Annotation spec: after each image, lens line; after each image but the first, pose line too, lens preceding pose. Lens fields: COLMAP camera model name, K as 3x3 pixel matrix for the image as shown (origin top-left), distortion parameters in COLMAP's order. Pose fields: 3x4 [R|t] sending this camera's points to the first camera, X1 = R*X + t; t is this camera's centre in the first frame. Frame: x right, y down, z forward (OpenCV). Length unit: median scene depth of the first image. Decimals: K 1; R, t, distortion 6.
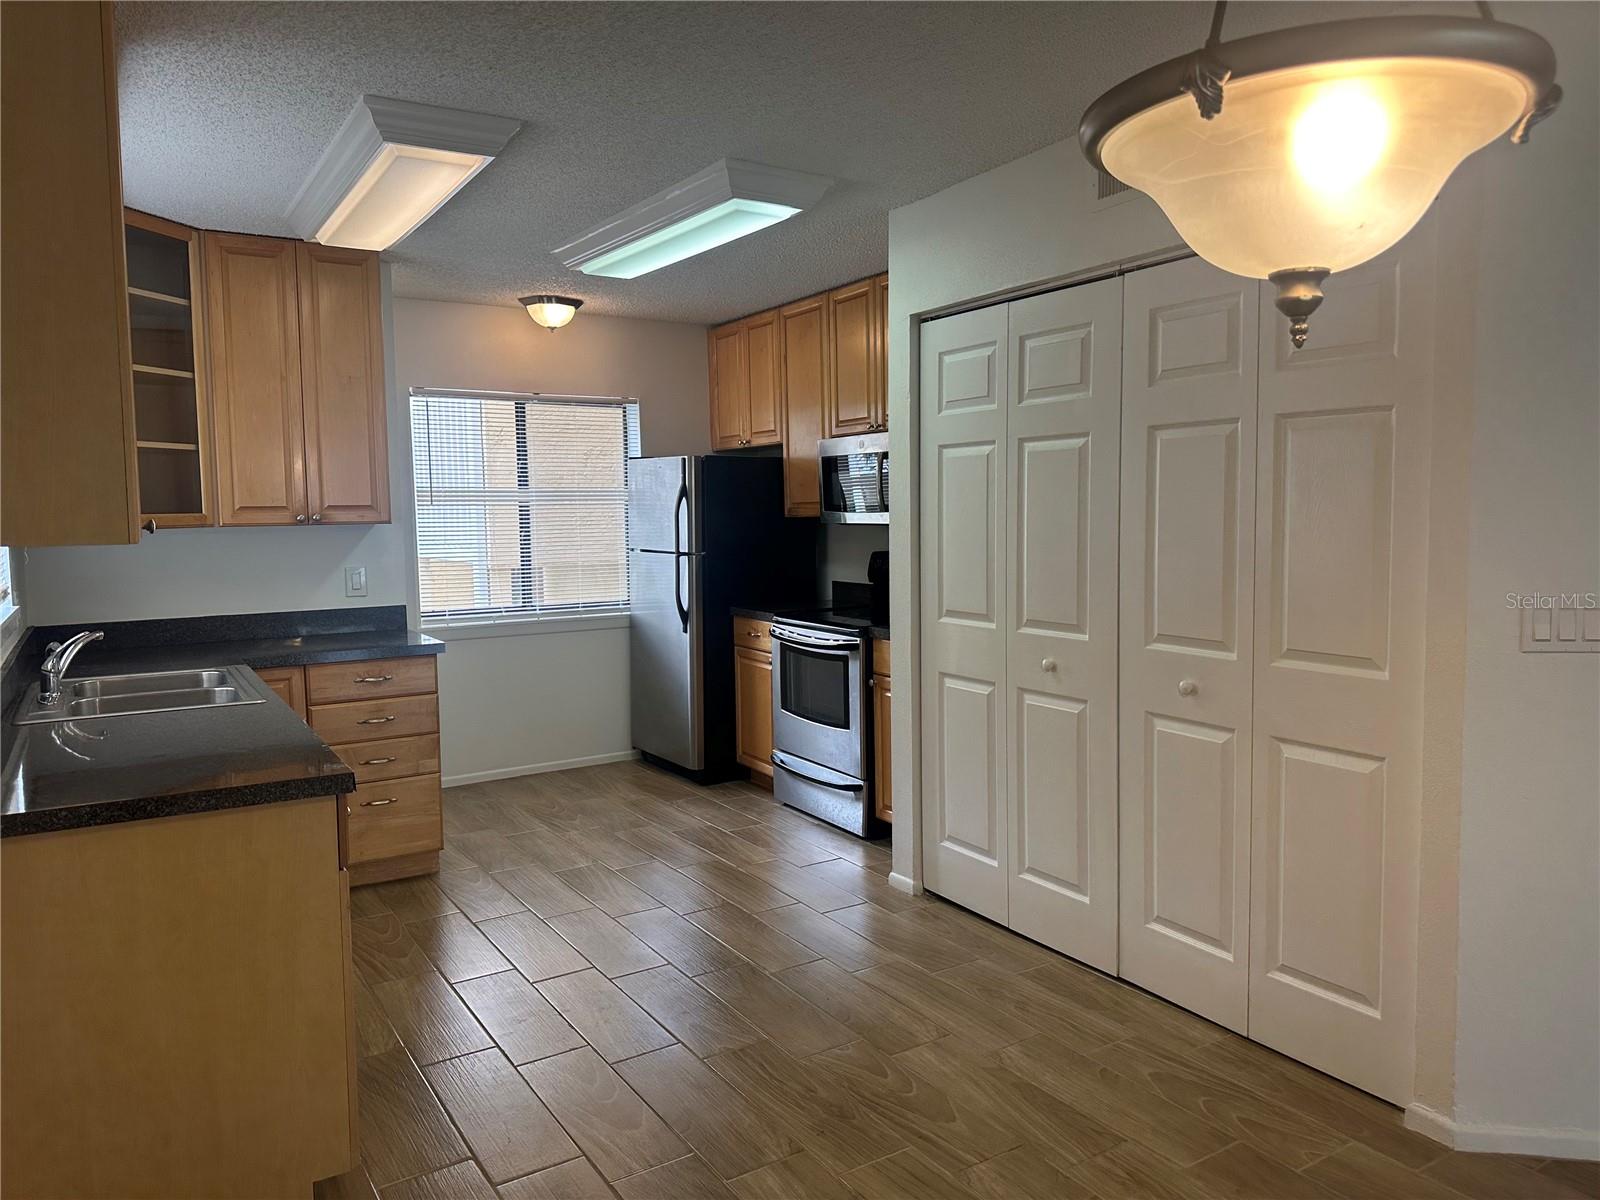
lens RADIAL K [[1118.9, 0, 800.0], [0, 1118.9, 600.0], [0, 0, 1]] dist [0.000497, -0.010350]
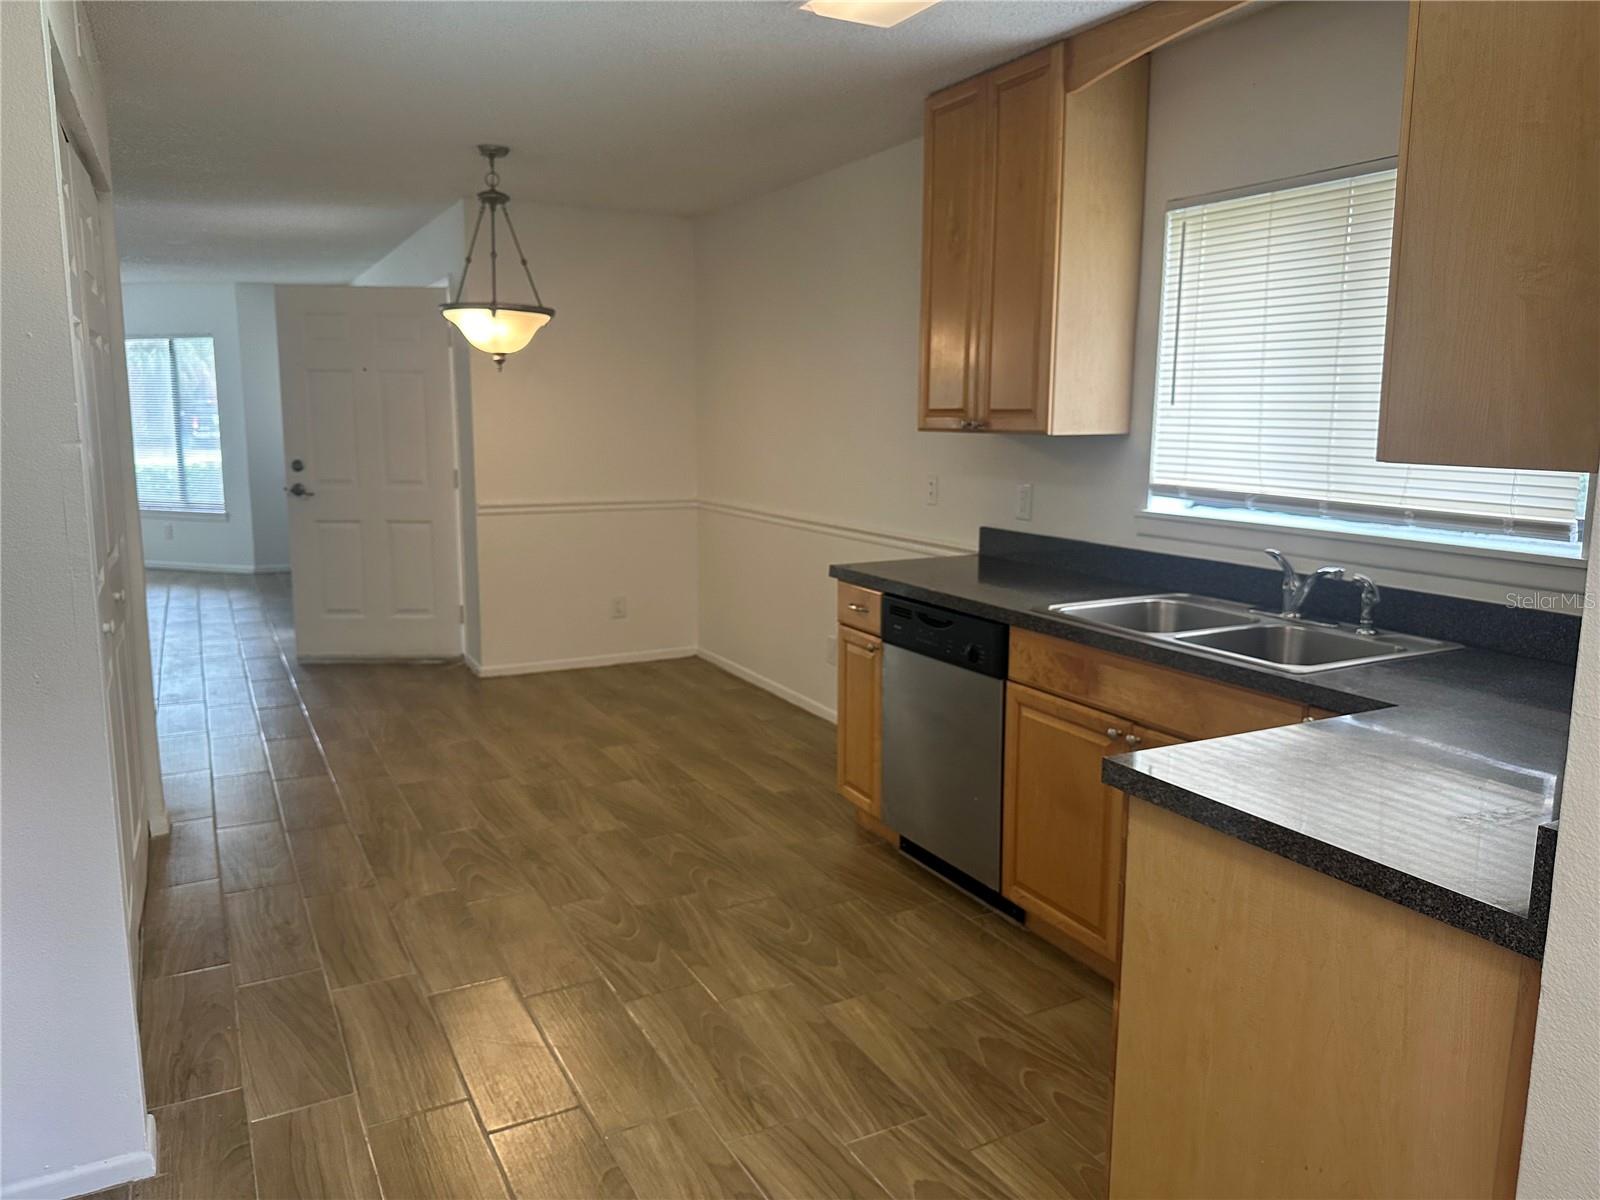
lens RADIAL K [[1124.4, 0, 807.2], [0, 1124.4, 593.8], [0, 0, 1]] dist [0.029699, -0.046040]
pose [[-0.998632, -0.002002, 0.052253, -0.241136], [0.010601, 0.970766, 0.239795, -0.117826], [-0.051205, 0.240021, -0.969416, 1.438679]]
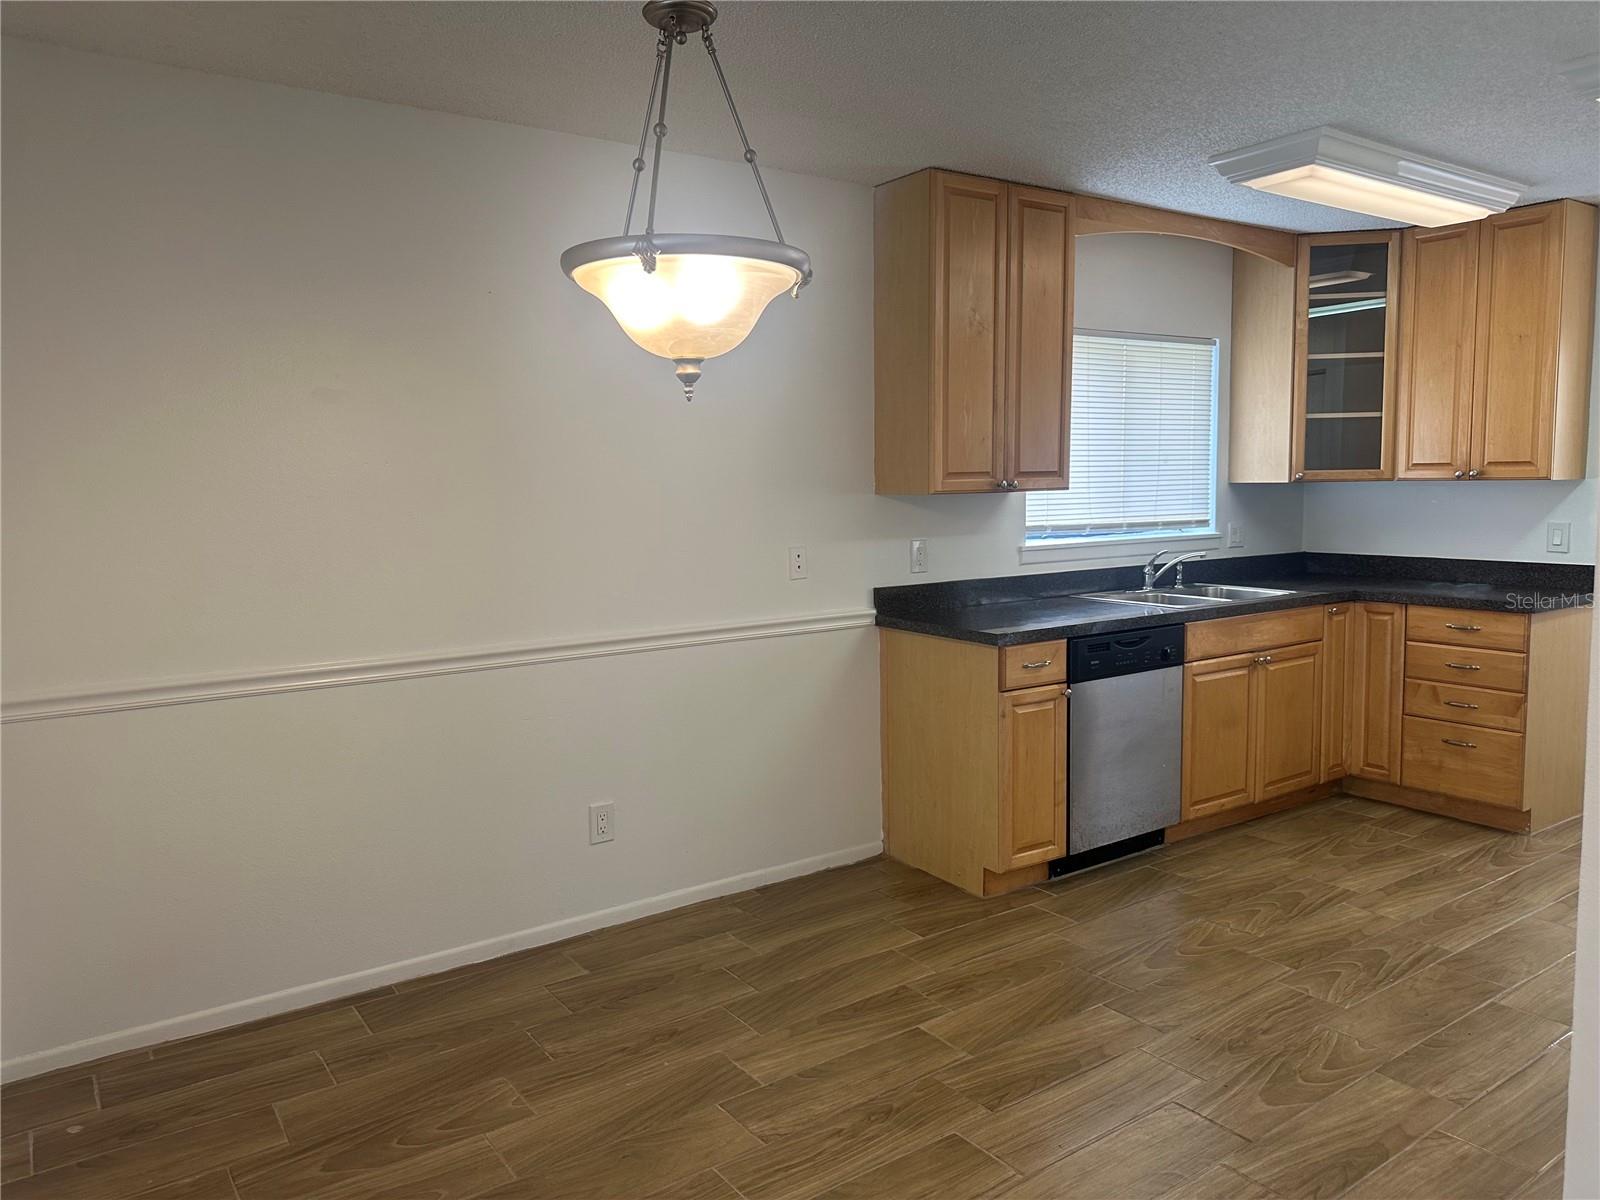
lens RADIAL K [[1124.4, 0, 807.2], [0, 1124.4, 593.8], [0, 0, 1]] dist [0.029699, -0.046040]
pose [[0.060384, 0.116945, -0.991301, 0.654992], [-0.068239, 0.991273, 0.112785, -0.039734], [0.995840, 0.060835, 0.067837, 0.314012]]
